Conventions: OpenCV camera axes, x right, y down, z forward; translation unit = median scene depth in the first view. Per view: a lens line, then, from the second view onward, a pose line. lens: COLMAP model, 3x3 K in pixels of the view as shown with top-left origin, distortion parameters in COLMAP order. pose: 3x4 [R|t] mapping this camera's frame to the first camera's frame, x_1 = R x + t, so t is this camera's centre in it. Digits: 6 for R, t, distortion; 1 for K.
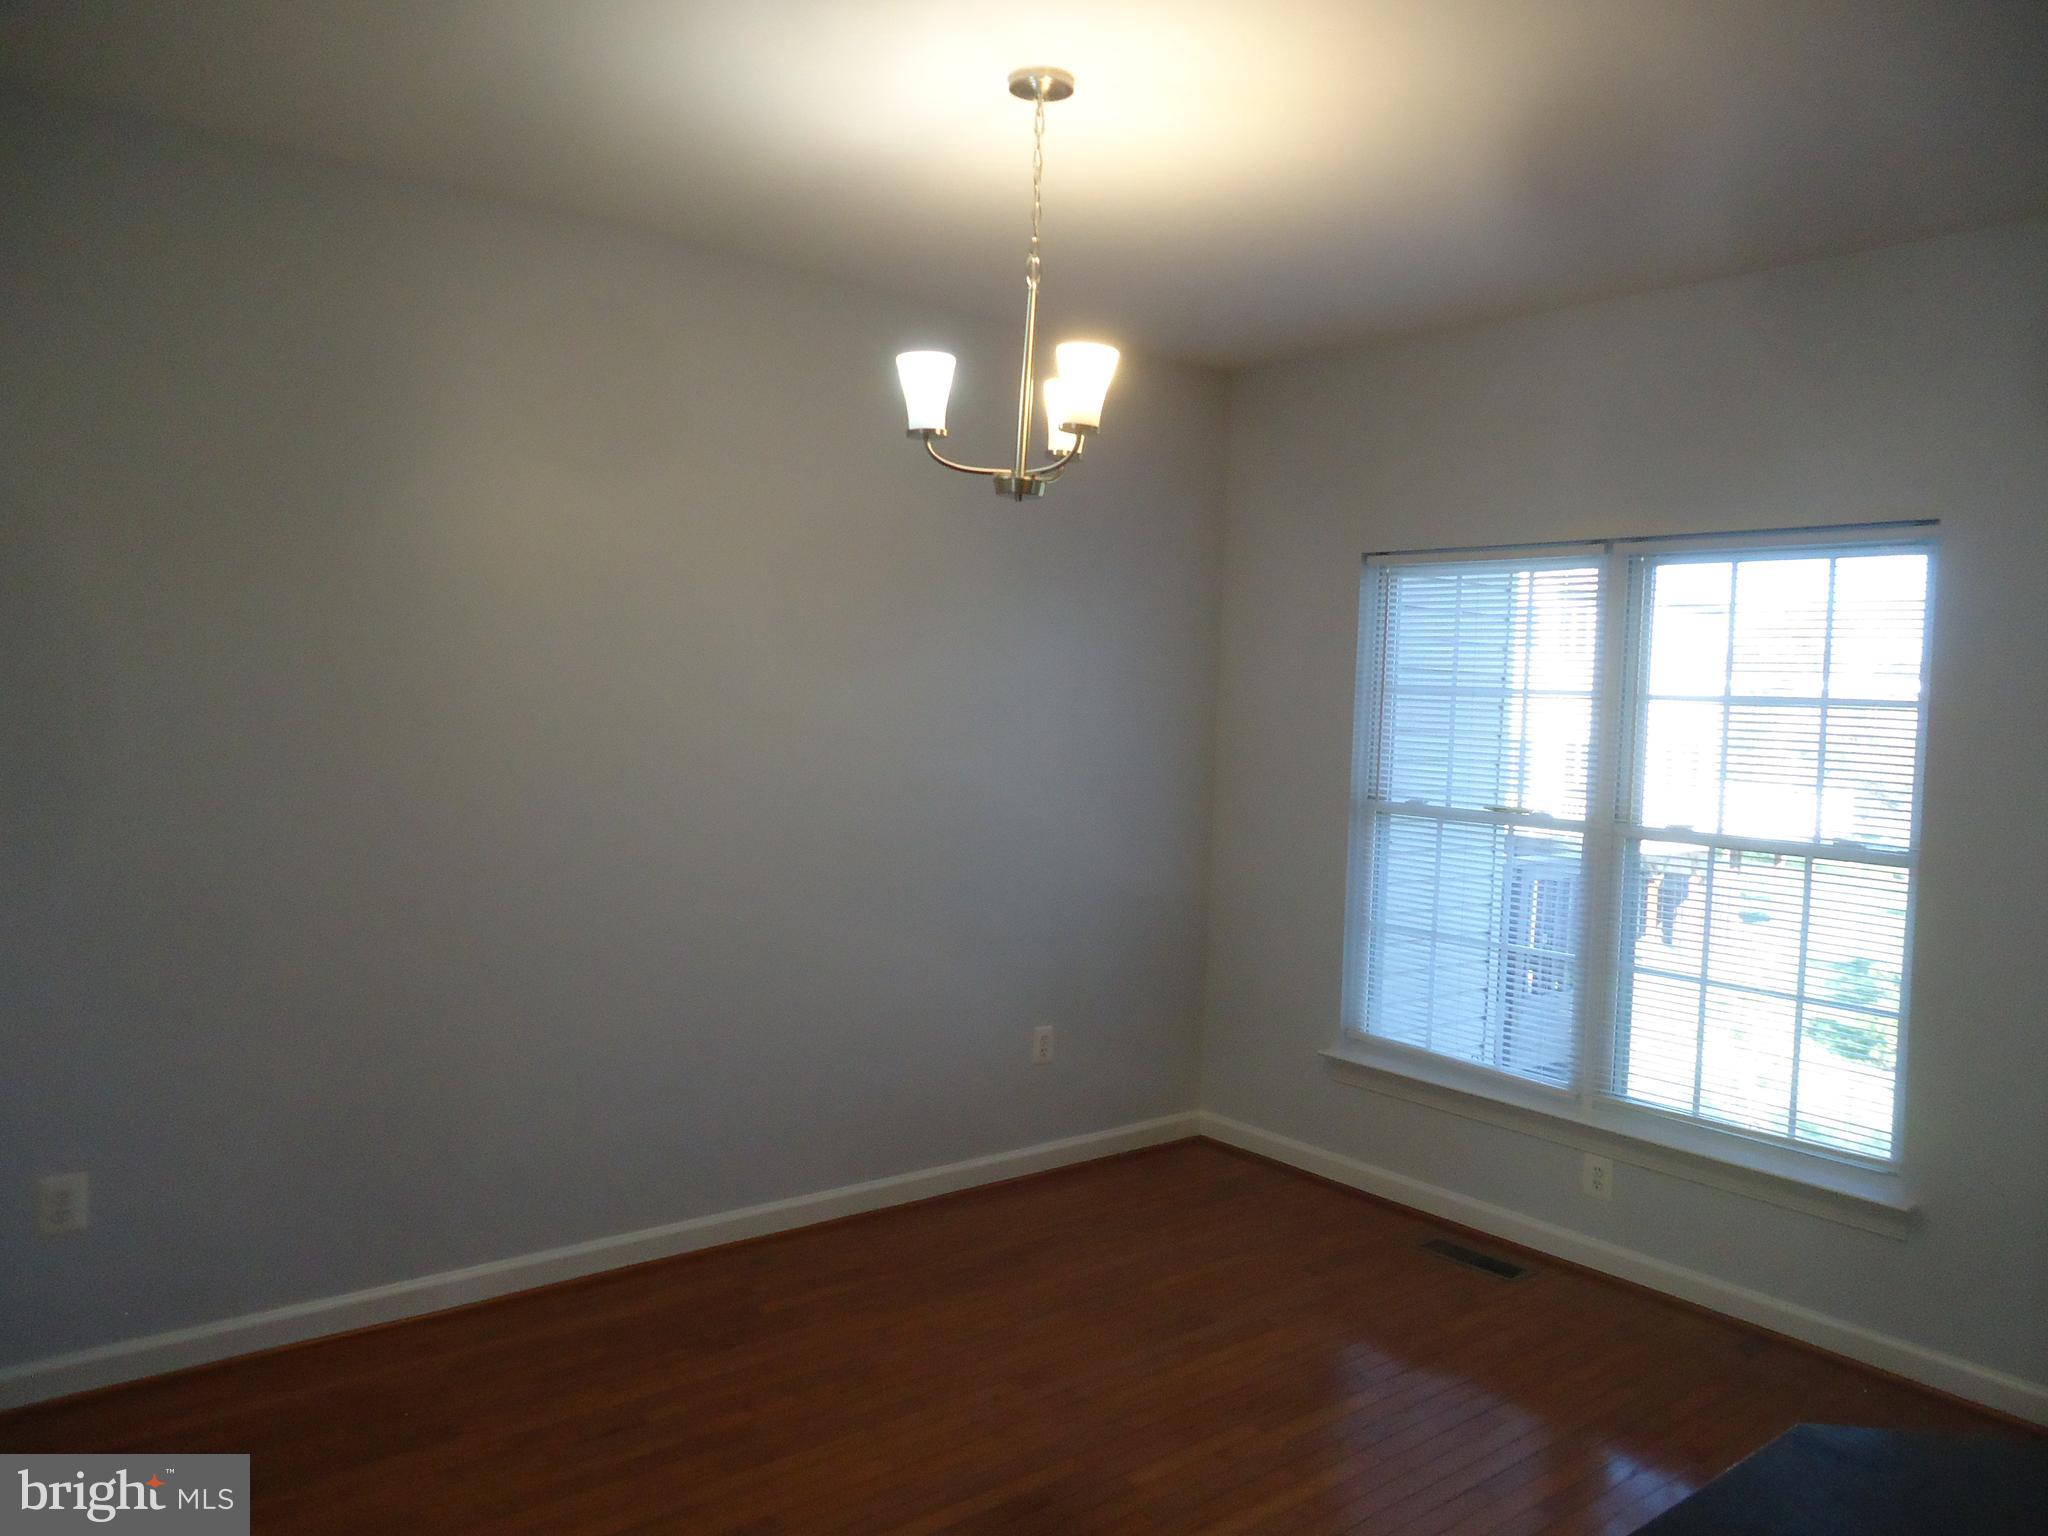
lens RADIAL K [[1455.9, 0, 1012.9], [0, 1455.9, 764.3], [0, 0, 1]] dist [-0.021153, 0.001518]
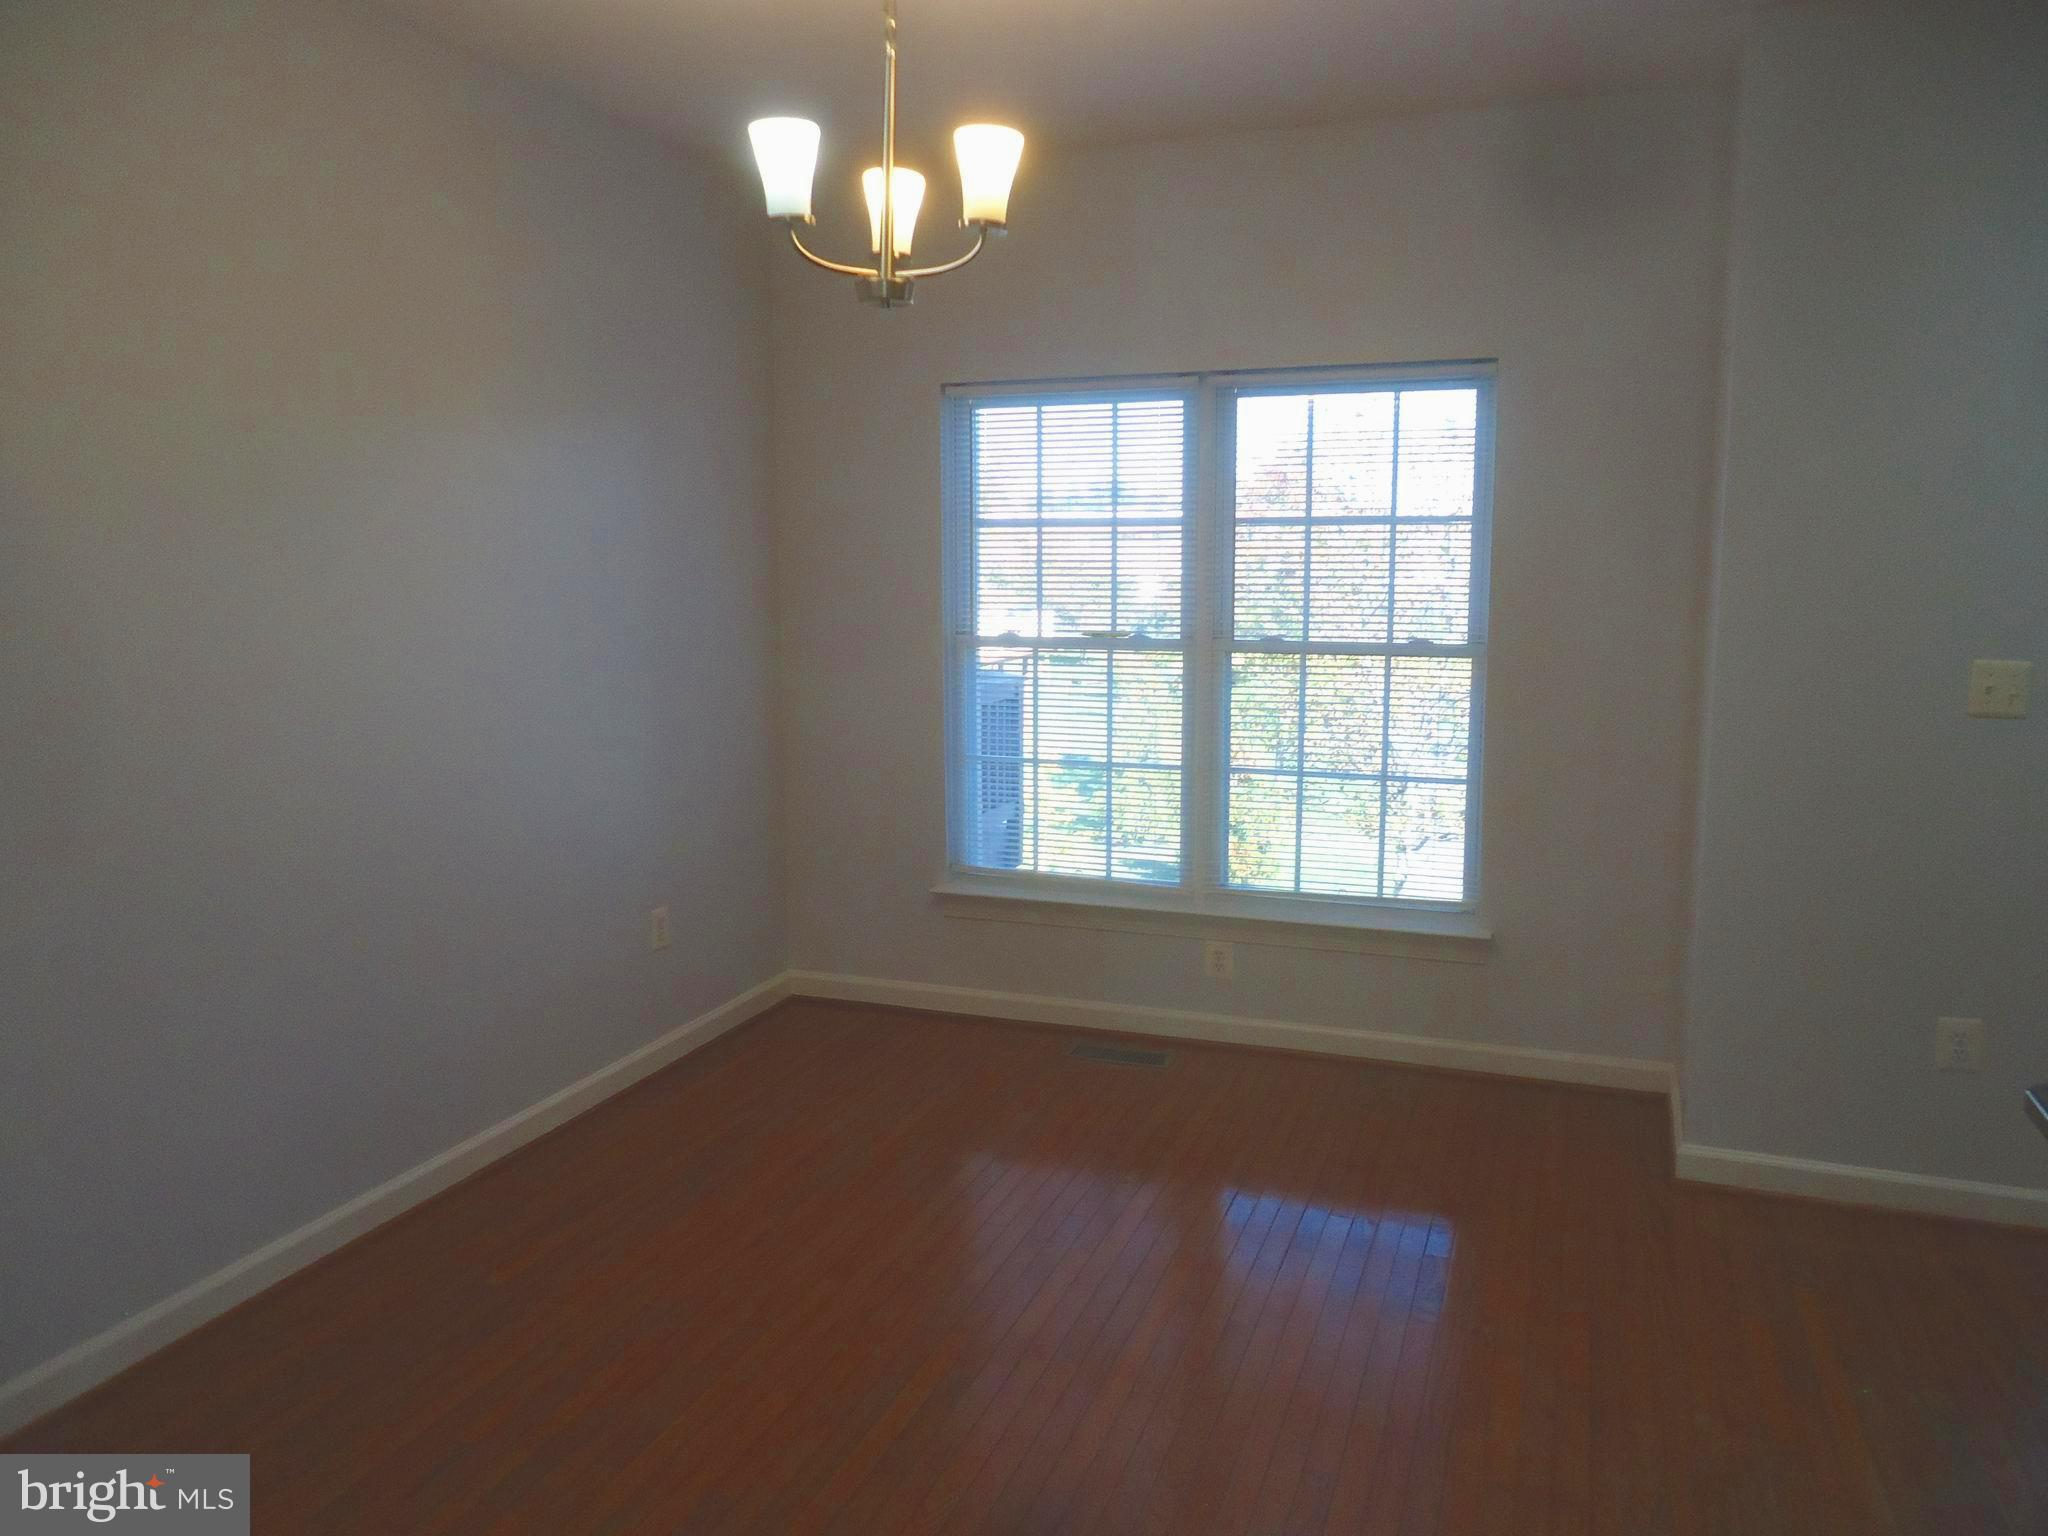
lens RADIAL K [[1455.9, 0, 1021.0], [0, 1455.9, 761.7], [0, 0, 1]] dist [-0.021153, 0.001518]
pose [[0.866906, -0.110982, 0.485960, -0.271612], [0.061019, 0.991195, 0.117515, -0.005786], [-0.494723, -0.072222, 0.866044, 0.130763]]
